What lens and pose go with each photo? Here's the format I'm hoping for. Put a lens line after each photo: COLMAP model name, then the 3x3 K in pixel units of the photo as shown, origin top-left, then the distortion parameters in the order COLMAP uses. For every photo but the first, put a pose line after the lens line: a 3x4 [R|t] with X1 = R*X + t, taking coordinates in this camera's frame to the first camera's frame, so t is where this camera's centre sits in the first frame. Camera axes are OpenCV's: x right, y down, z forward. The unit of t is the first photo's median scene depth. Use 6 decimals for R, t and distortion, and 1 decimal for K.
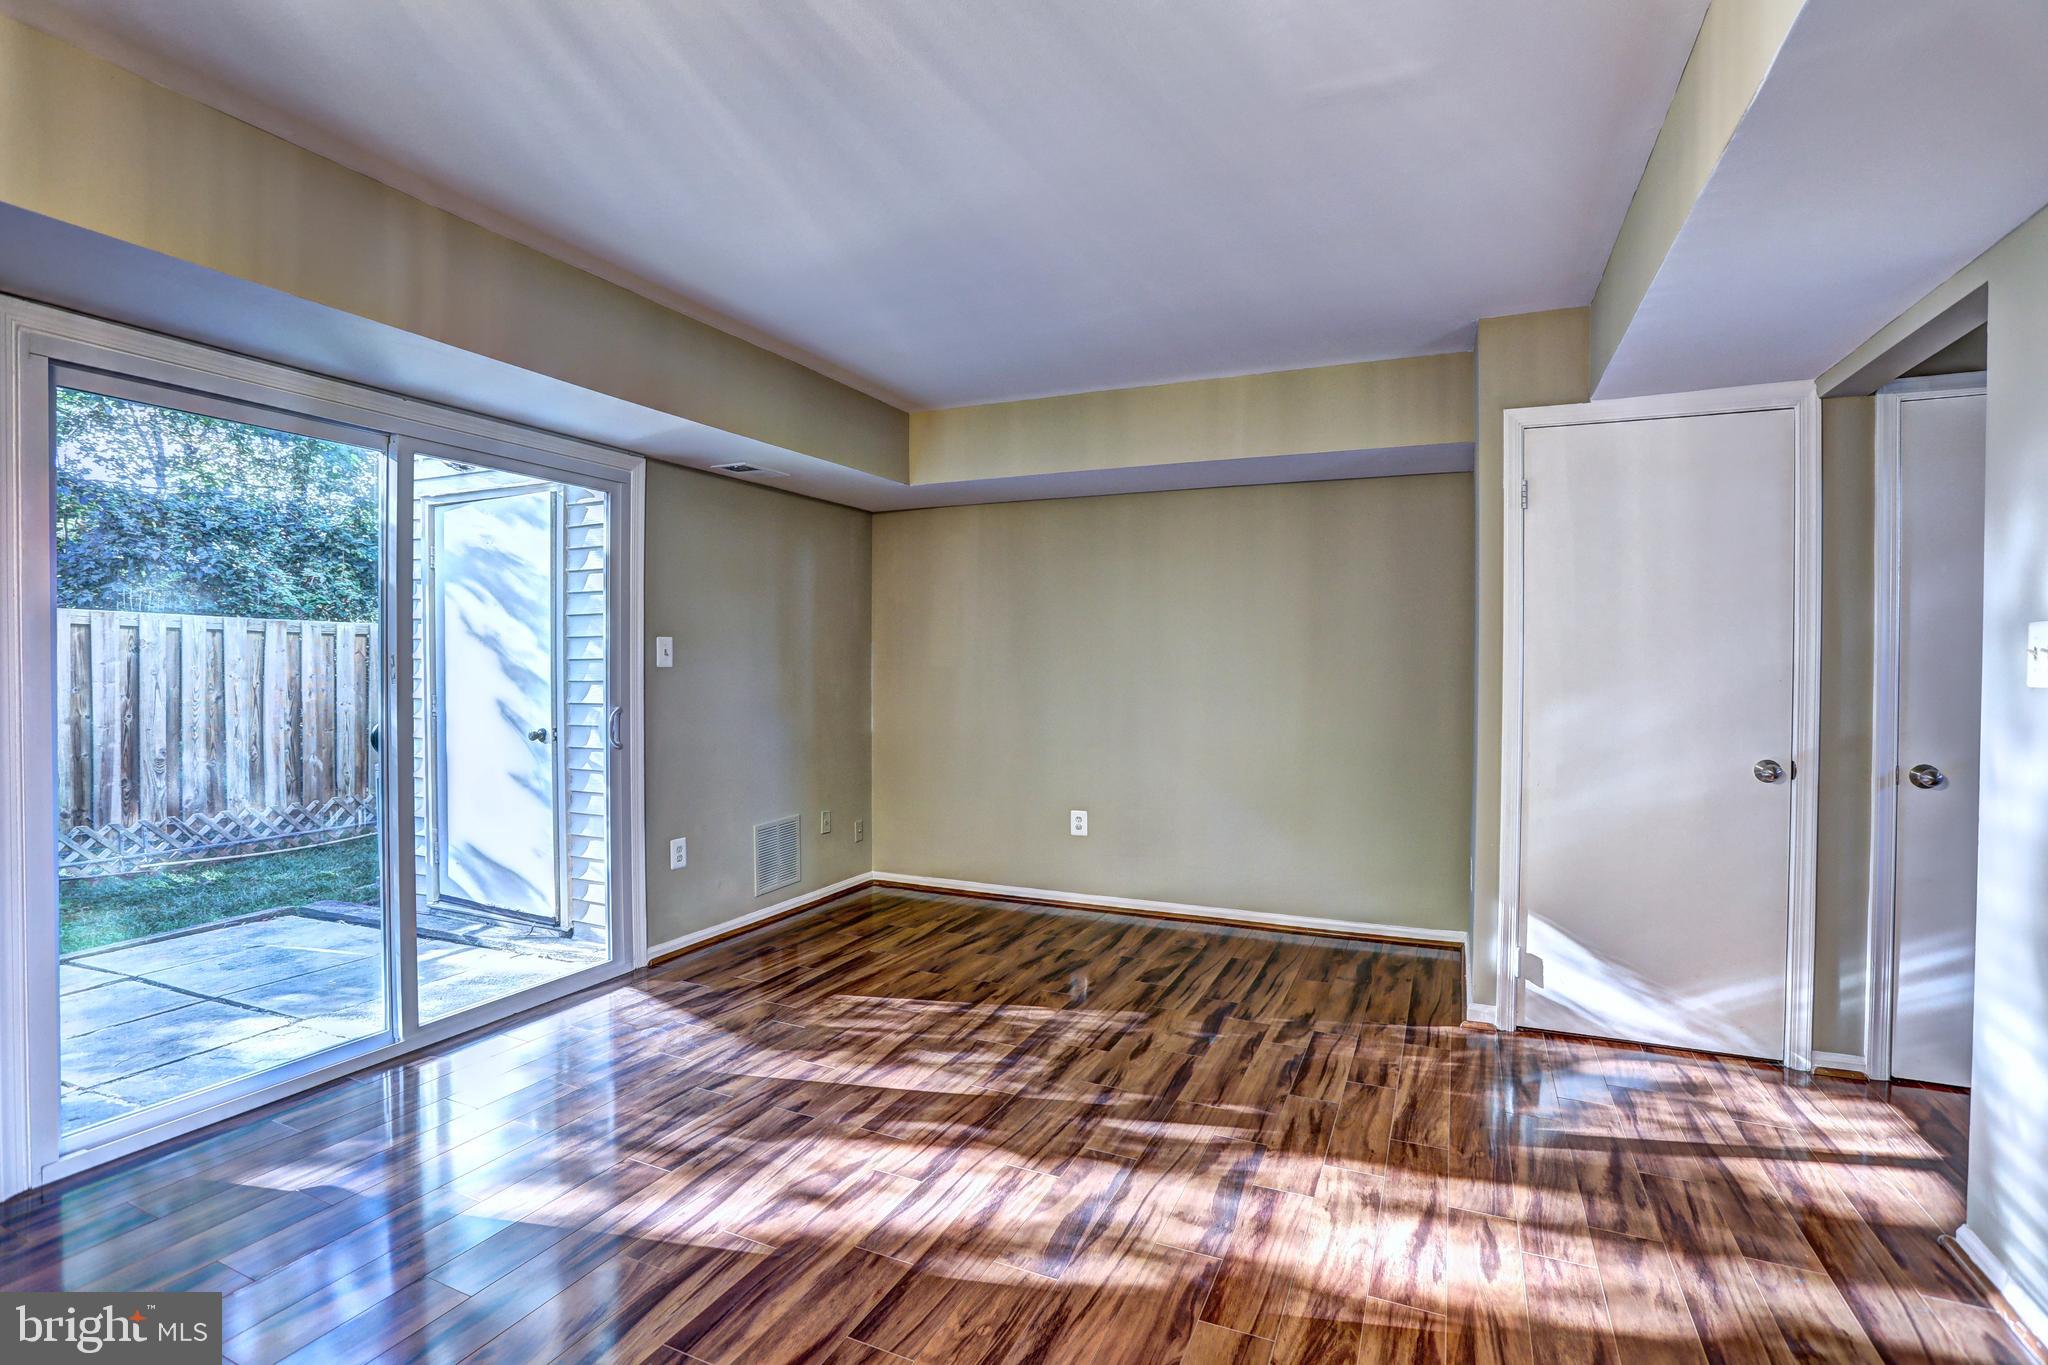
lens RADIAL K [[975.7, 0, 1036.3], [0, 975.7, 688.1], [0, 0, 1]] dist [-0.004321, -0.000676]
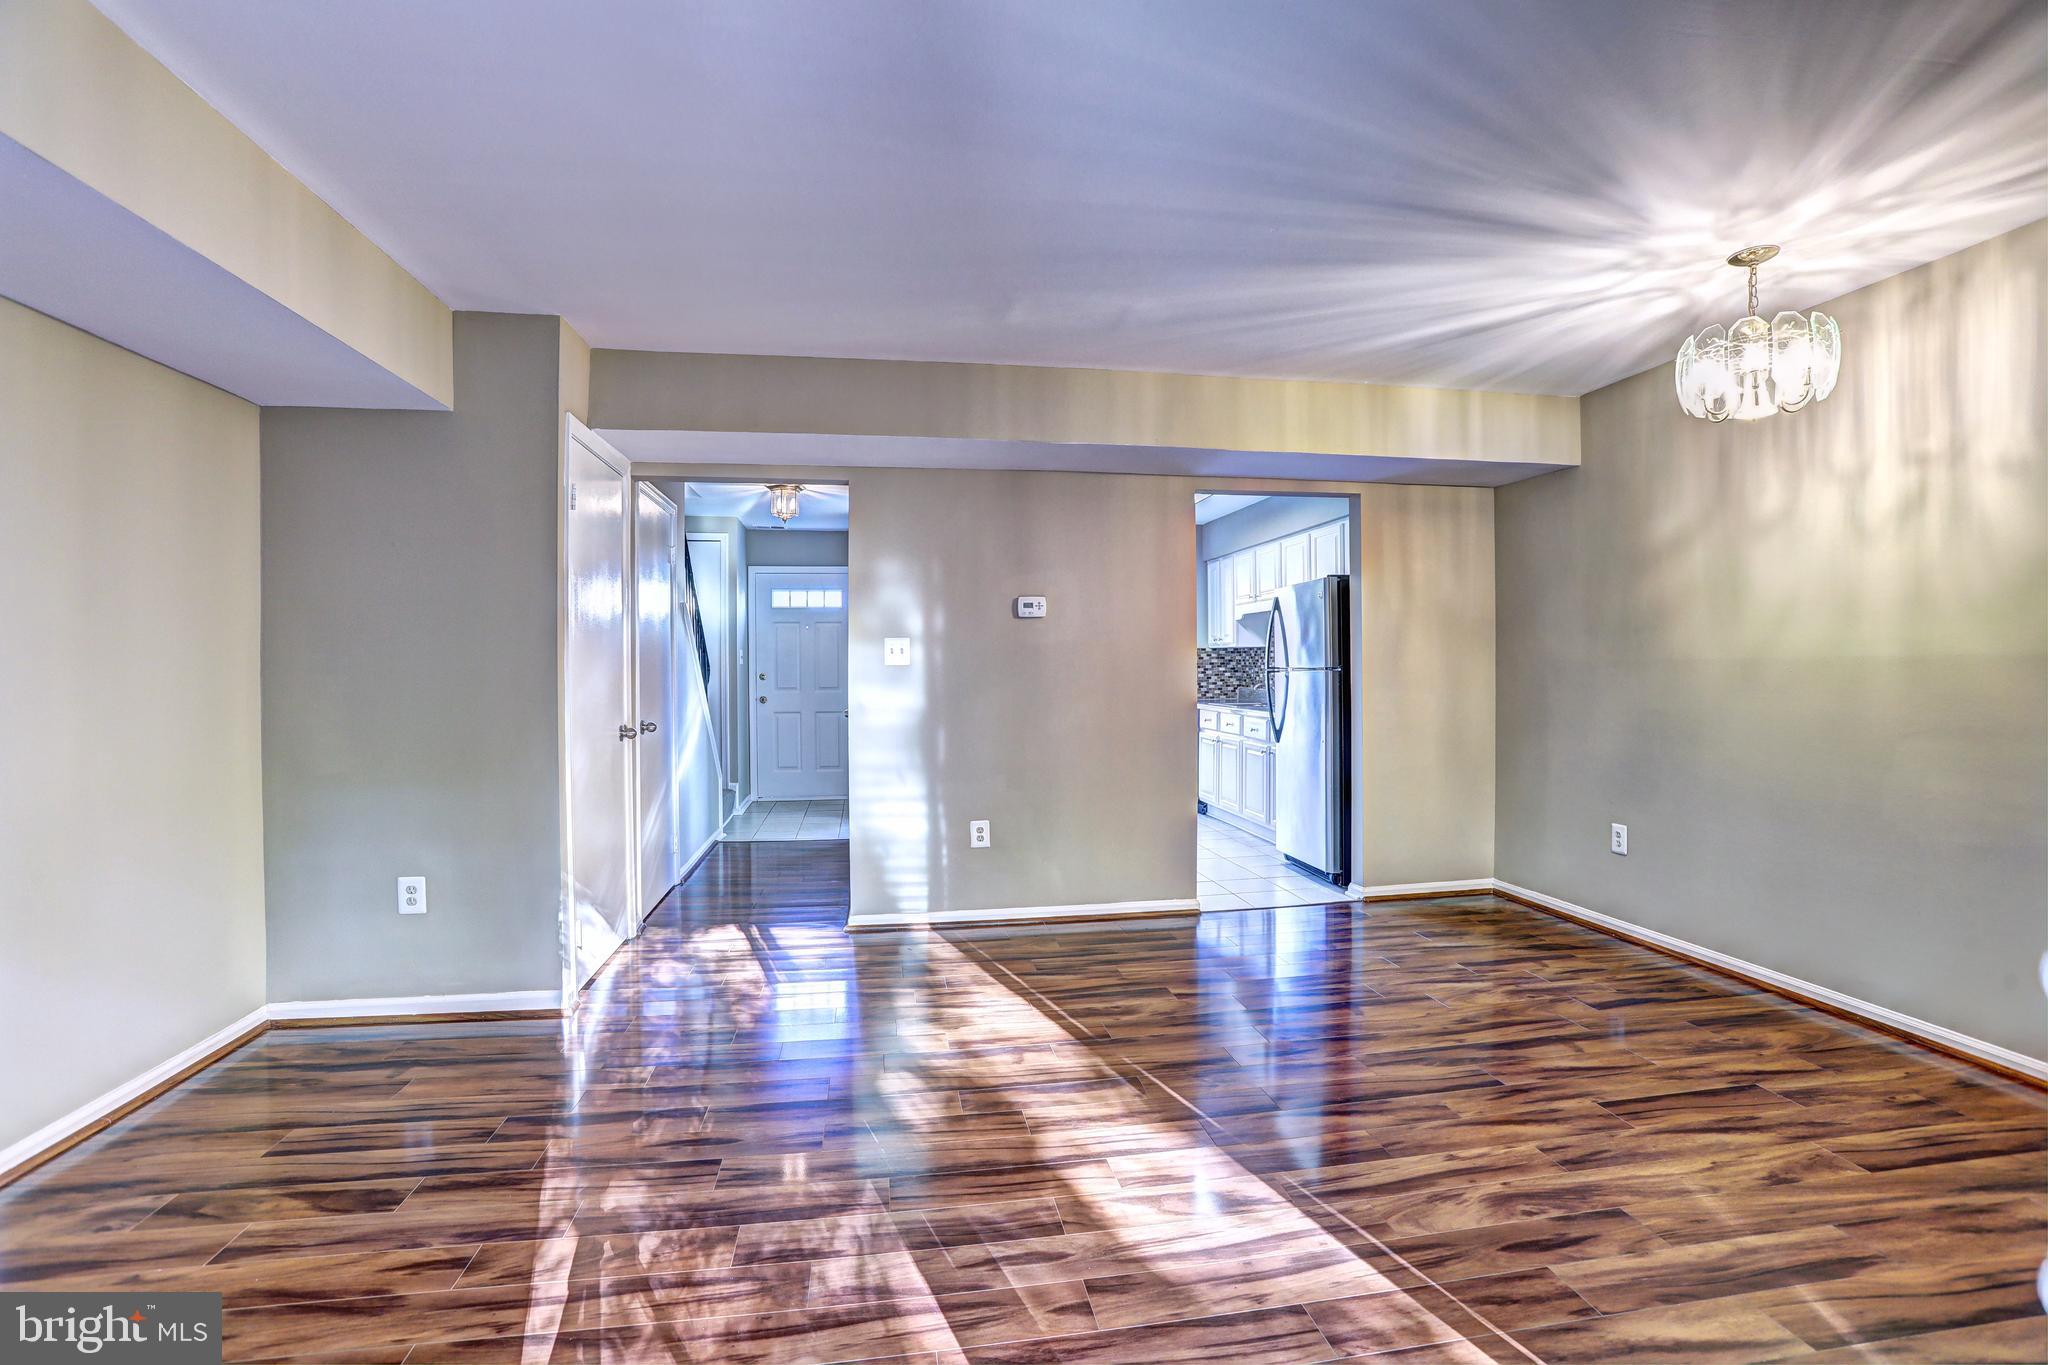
lens RADIAL K [[919.9, 0, 1000.6], [0, 919.9, 675.3], [0, 0, 1]] dist [-0.000230, -0.000027]
pose [[-0.530358, -0.006578, 0.847748, -0.593054], [0.021022, 0.999560, 0.020907, -0.013372], [-0.847513, 0.028910, -0.529987, 1.091780]]
